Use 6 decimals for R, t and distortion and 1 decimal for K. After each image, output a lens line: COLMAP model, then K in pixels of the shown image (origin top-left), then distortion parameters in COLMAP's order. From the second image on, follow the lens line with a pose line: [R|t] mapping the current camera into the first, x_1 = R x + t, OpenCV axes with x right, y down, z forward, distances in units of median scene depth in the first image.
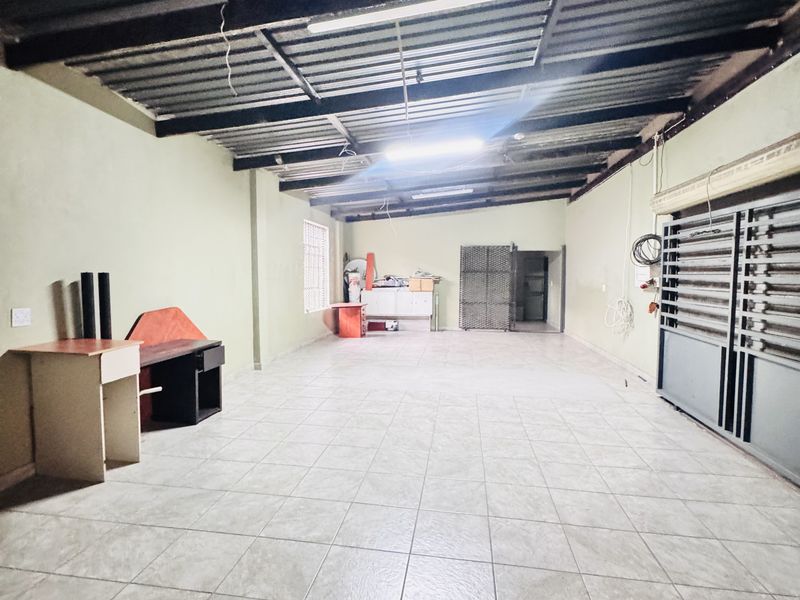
lens RADIAL K [[428.0, 0, 395.4], [0, 428.0, 296.8], [0, 0, 1]] dist [-0.003250, 0.001191]
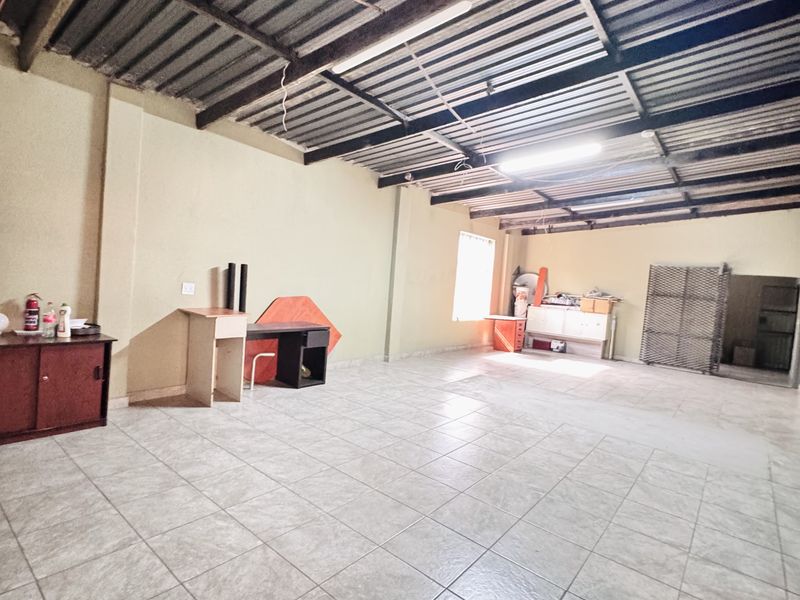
lens RADIAL K [[428.0, 0, 395.4], [0, 428.0, 296.8], [0, 0, 1]] dist [-0.003250, 0.001191]
pose [[0.857659, 0.085552, -0.507052, 0.321930], [-0.103170, 0.994641, -0.006688, 0.005842], [0.503762, 0.058048, 0.861890, 0.031678]]
